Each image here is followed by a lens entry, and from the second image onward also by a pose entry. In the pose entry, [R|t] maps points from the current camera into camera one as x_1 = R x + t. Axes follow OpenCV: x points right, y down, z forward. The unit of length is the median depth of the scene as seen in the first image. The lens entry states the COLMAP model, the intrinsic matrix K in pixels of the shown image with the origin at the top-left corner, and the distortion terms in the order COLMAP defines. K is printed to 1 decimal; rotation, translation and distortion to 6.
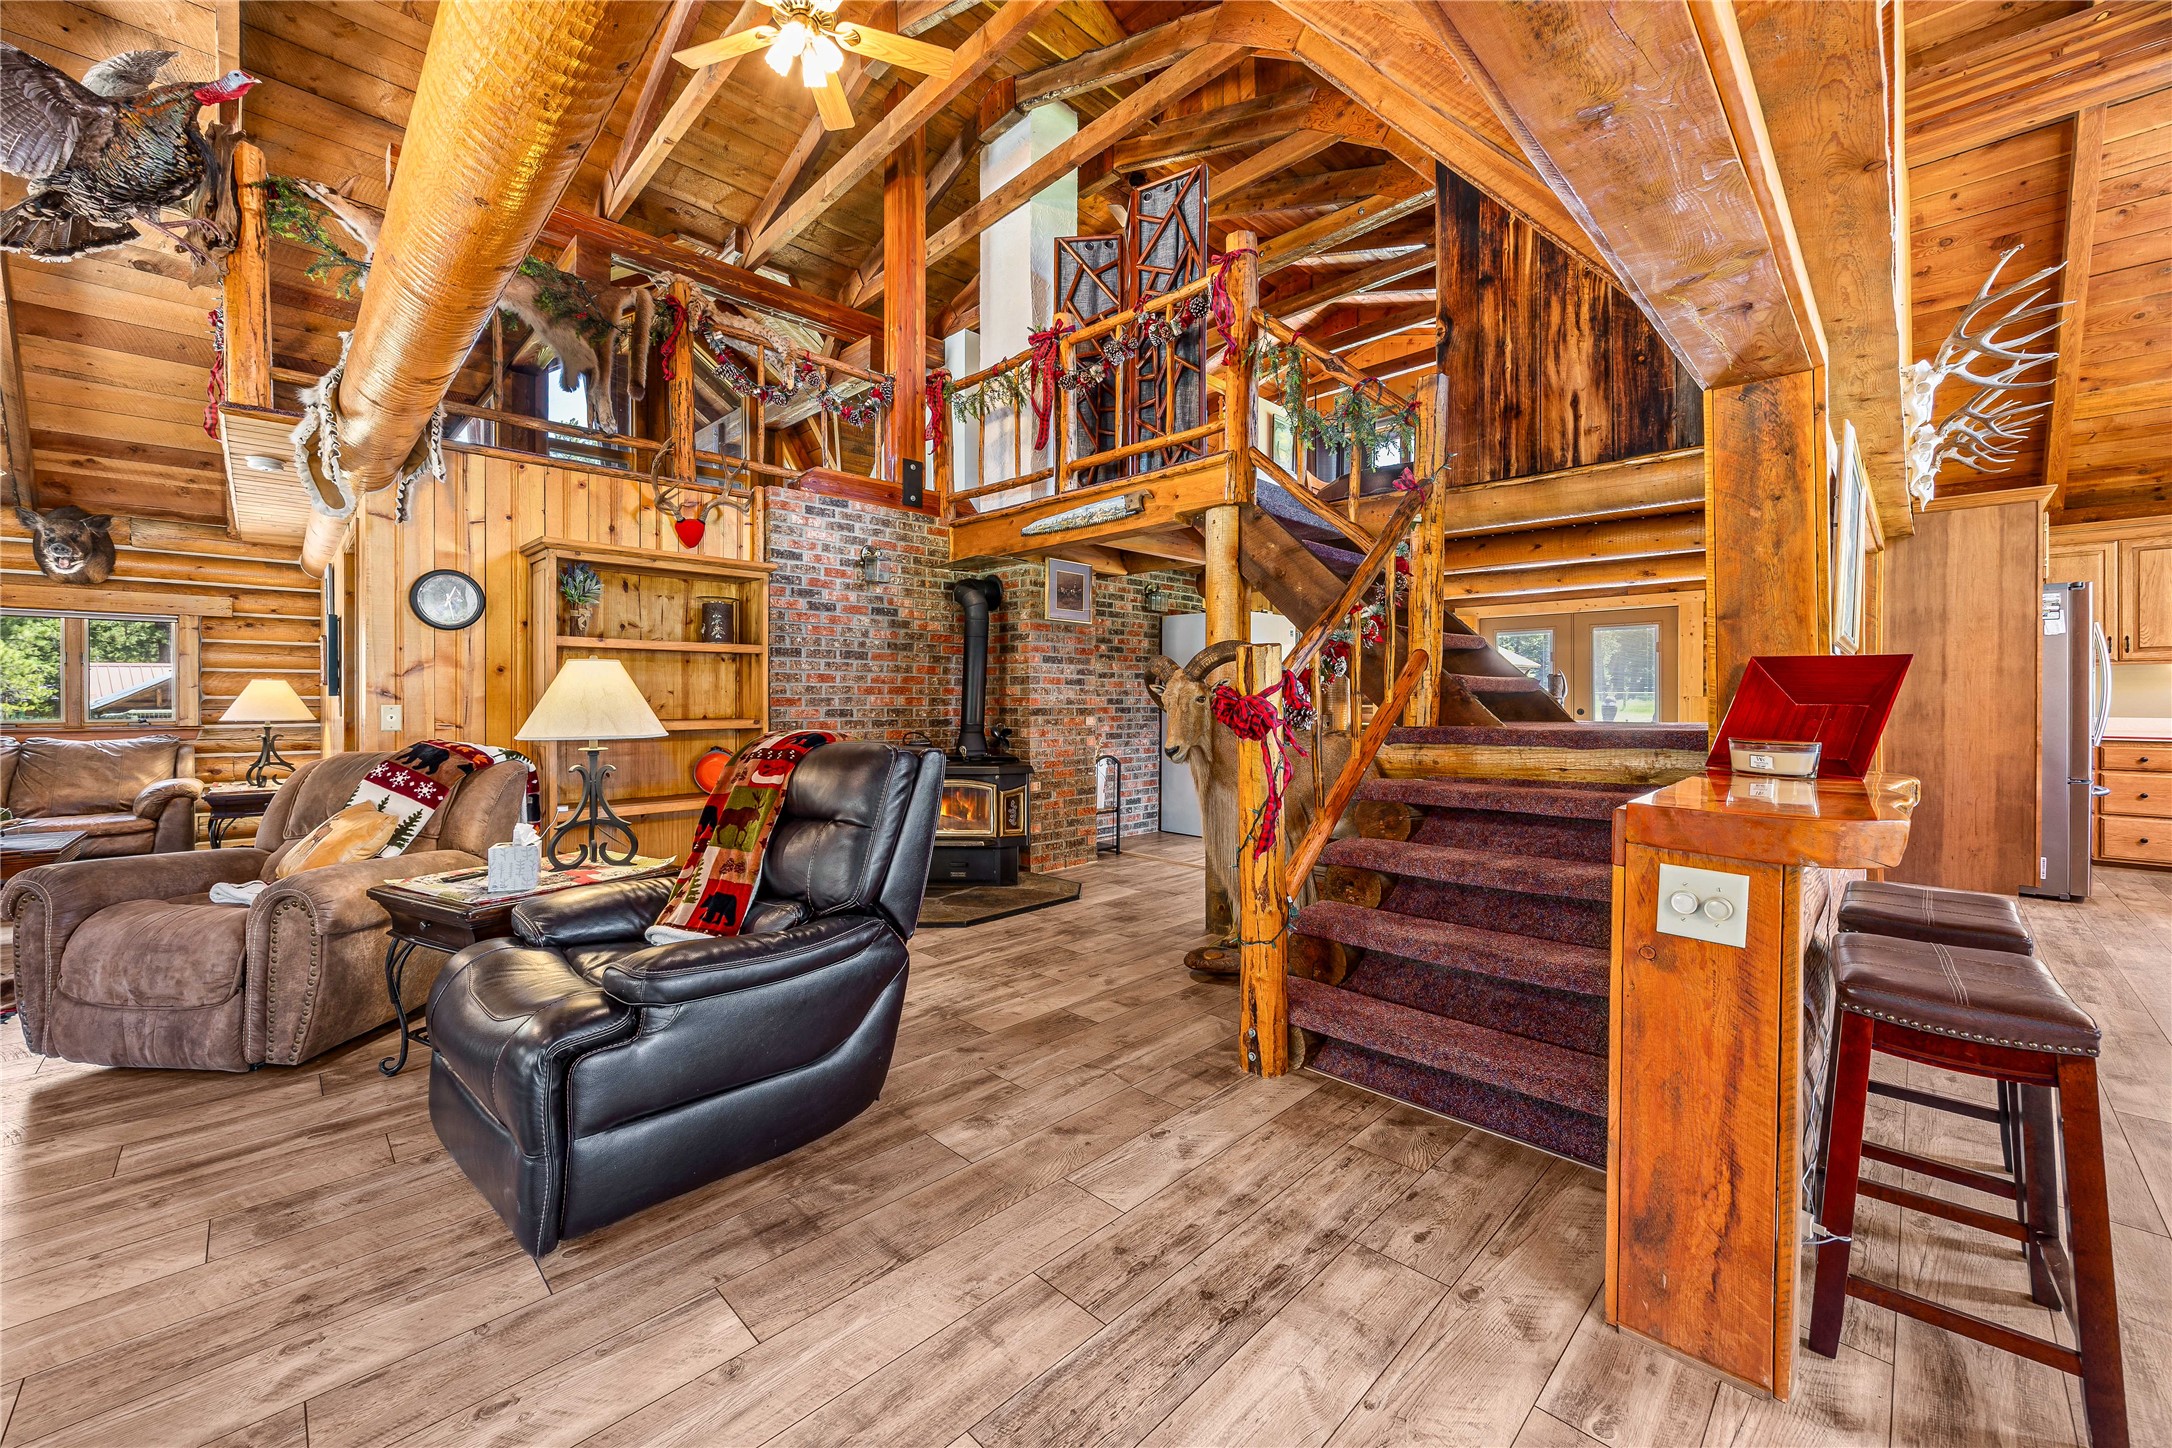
lens RADIAL K [[837.5, 0, 1078.6], [0, 837.5, 695.6], [0, 0, 1]] dist [-0.002052, 0.000086]
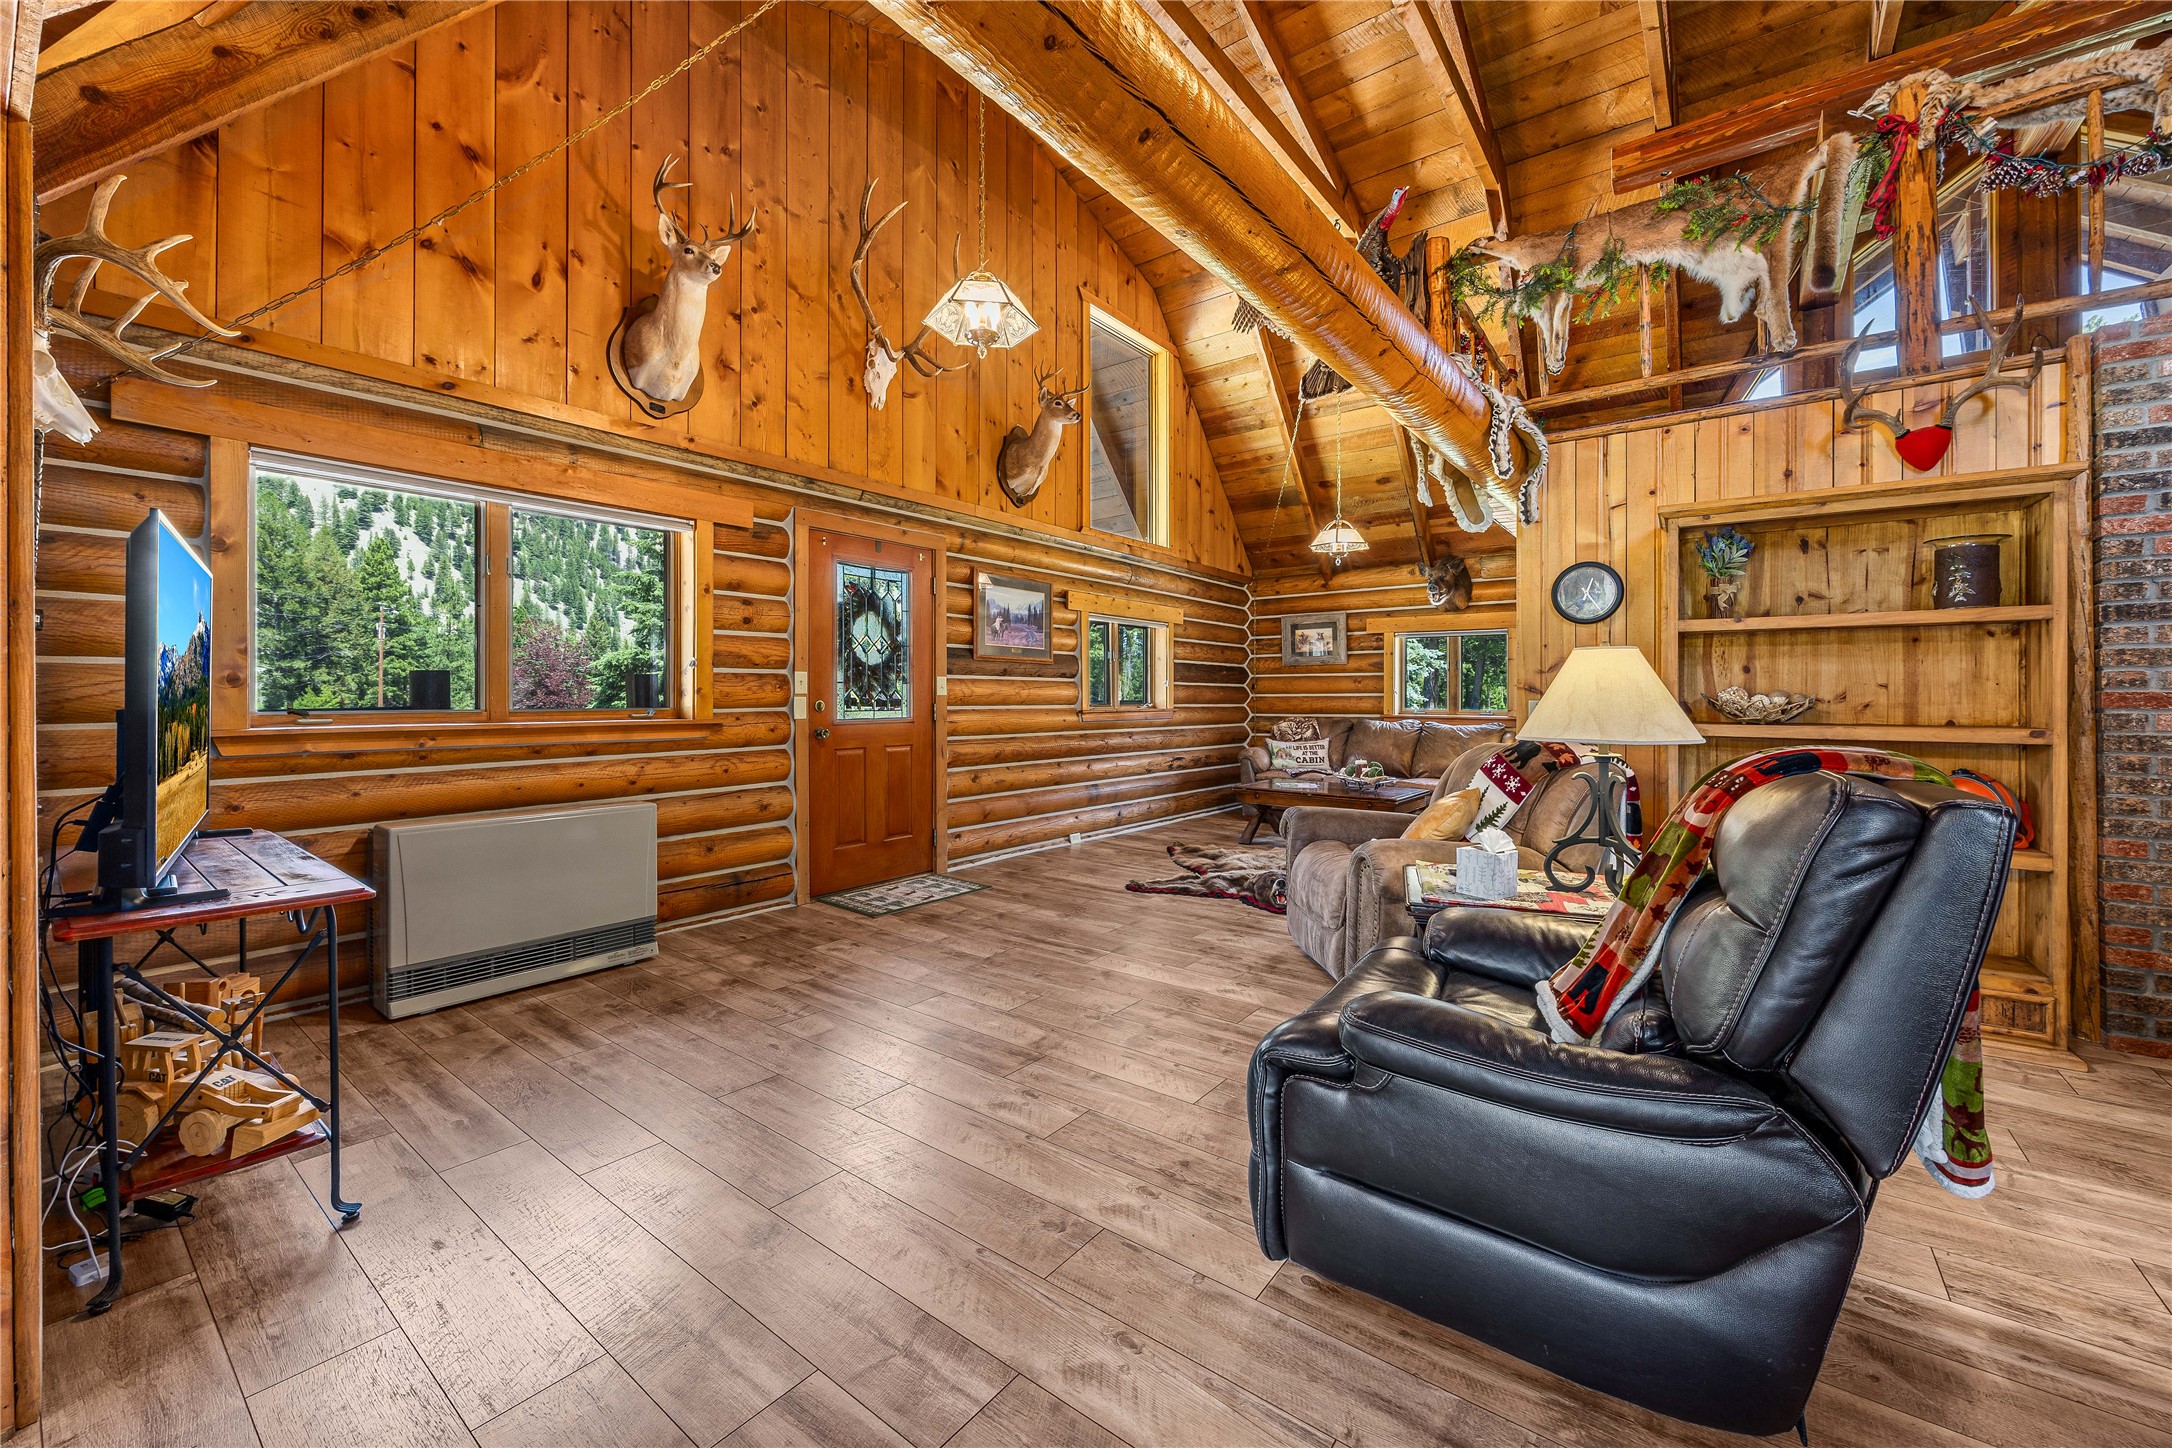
lens RADIAL K [[844.4, 0, 1075.9], [0, 844.4, 695.4], [0, 0, 1]] dist [-0.001844, -0.000524]
pose [[0.137372, 0.001950, -0.990518, 0.105237], [0.001926, 0.999996, 0.002235, 0.001050], [0.990518, -0.002215, 0.137368, 0.214609]]
